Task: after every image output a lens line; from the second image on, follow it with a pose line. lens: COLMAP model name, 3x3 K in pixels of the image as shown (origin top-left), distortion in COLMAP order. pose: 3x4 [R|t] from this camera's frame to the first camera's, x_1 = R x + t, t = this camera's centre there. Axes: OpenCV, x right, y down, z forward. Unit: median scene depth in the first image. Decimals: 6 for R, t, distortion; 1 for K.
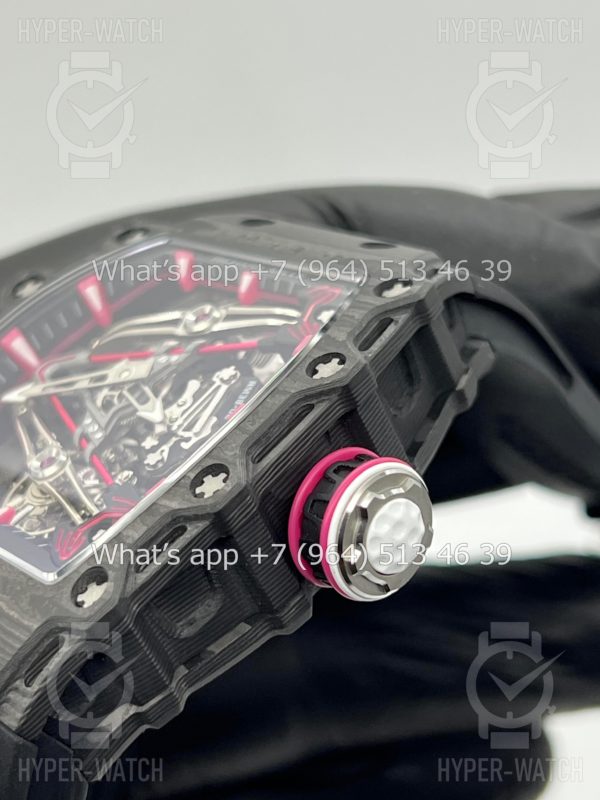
lens RADIAL K [[1908.8, 0, 292.8], [0, 1908.8, 401.7], [0, 0, 1]] dist [0.212584, 0.000000]
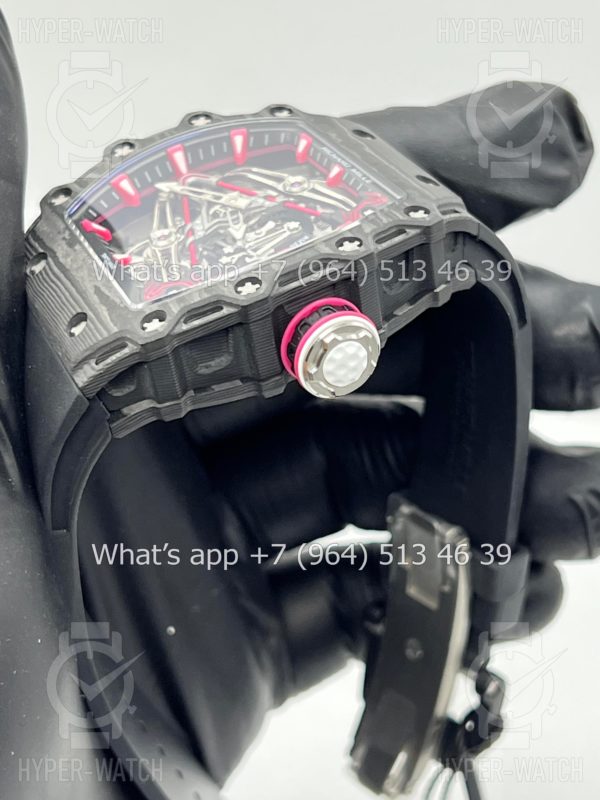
lens RADIAL K [[1908.8, 0, 306.5], [0, 1908.8, 397.7], [0, 0, 1]] dist [0.212584, 0.000000]
pose [[0.926839, 0.367872, -0.075096, 0.139446], [-0.360598, 0.927883, 0.094883, -0.035818], [0.104585, -0.060862, 0.992652, -0.505879]]
